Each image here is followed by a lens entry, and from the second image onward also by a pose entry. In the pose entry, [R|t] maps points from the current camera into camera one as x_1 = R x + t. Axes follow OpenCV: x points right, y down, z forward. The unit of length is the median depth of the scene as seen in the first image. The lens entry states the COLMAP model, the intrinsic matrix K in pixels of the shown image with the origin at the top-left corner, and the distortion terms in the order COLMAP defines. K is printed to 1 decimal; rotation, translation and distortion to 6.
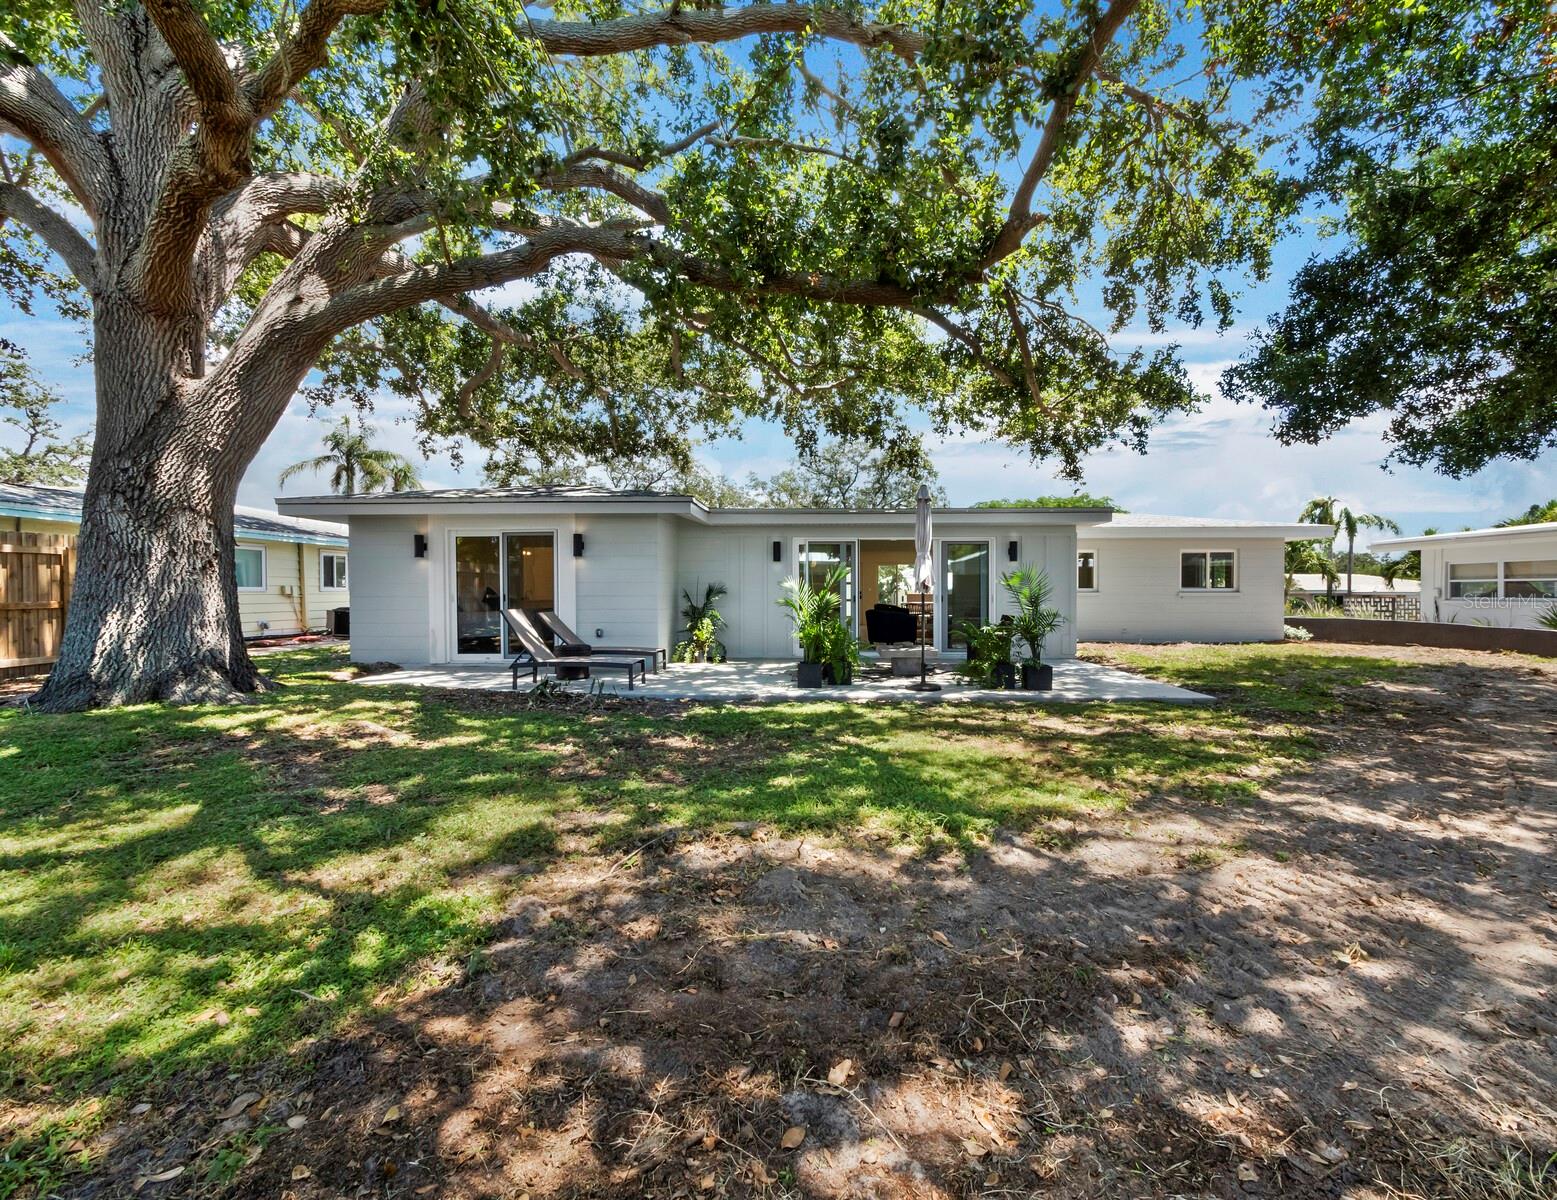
lens RADIAL K [[658.2, 0, 785.5], [0, 658.2, 602.4], [0, 0, 1]] dist [-0.008449, 0.001719]
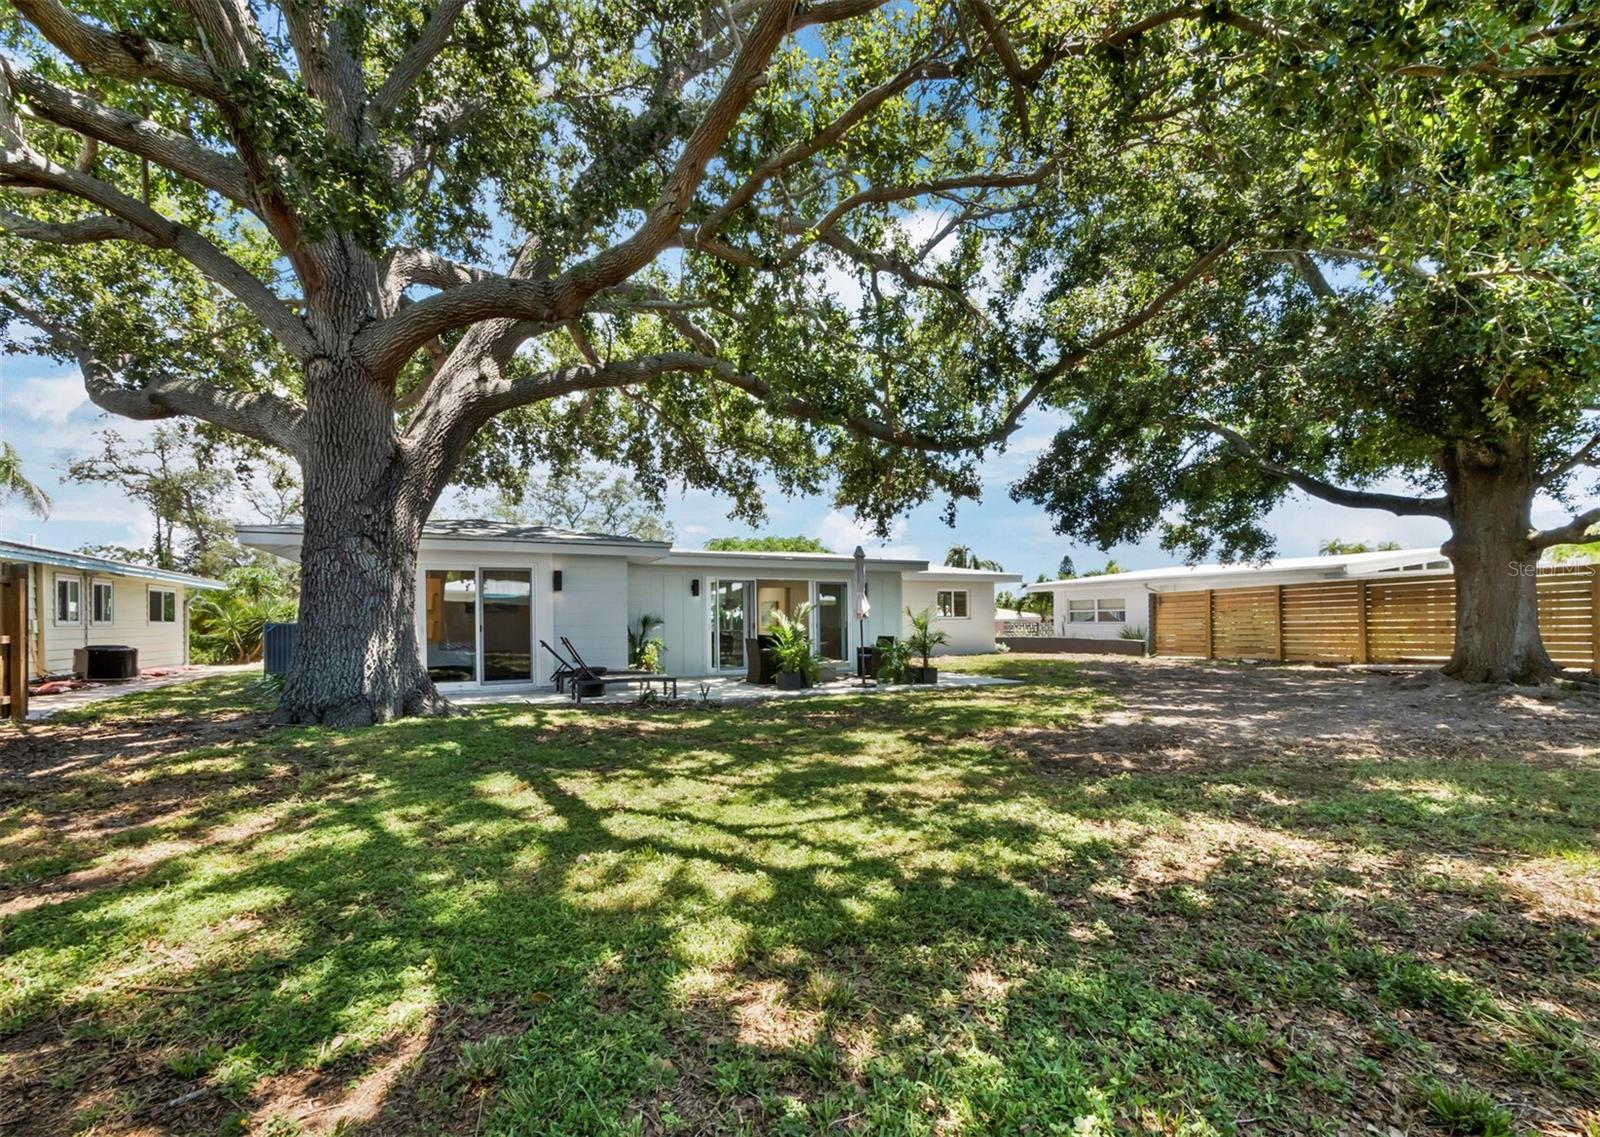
lens RADIAL K [[677.3, 0, 779.9], [0, 677.3, 618.5], [0, 0, 1]] dist [-0.004033, 0.000170]
pose [[0.898065, -0.005780, 0.439824, -0.414582], [0.015888, 0.999687, -0.019304, 0.005050], [-0.439575, 0.024324, 0.897876, -0.175534]]
